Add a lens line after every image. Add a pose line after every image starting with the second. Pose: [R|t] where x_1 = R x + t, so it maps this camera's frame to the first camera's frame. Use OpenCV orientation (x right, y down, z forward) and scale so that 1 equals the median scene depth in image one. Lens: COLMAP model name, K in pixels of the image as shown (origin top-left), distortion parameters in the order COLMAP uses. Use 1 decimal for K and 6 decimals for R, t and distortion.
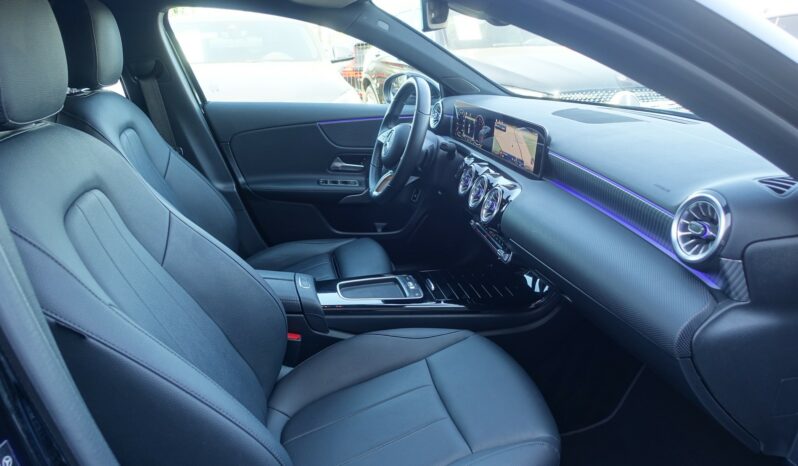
lens RADIAL K [[551.1, 0, 399.0], [0, 551.1, 233.0], [0, 0, 1]] dist [-0.004324, -0.001311]
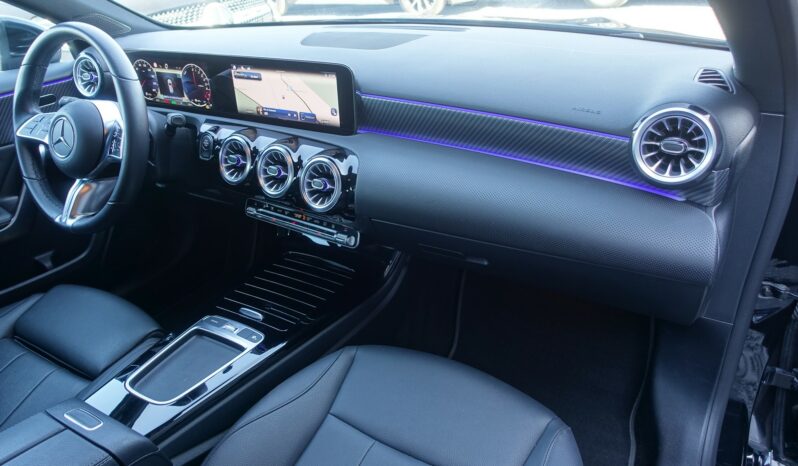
lens RADIAL K [[551.1, 0, 399.0], [0, 551.1, 233.0], [0, 0, 1]] dist [-0.004324, -0.001311]
pose [[0.687410, -0.383946, 0.616484, -0.217214], [0.290143, 0.923336, 0.251530, -0.132069], [-0.665796, 0.005964, 0.746110, 0.344437]]
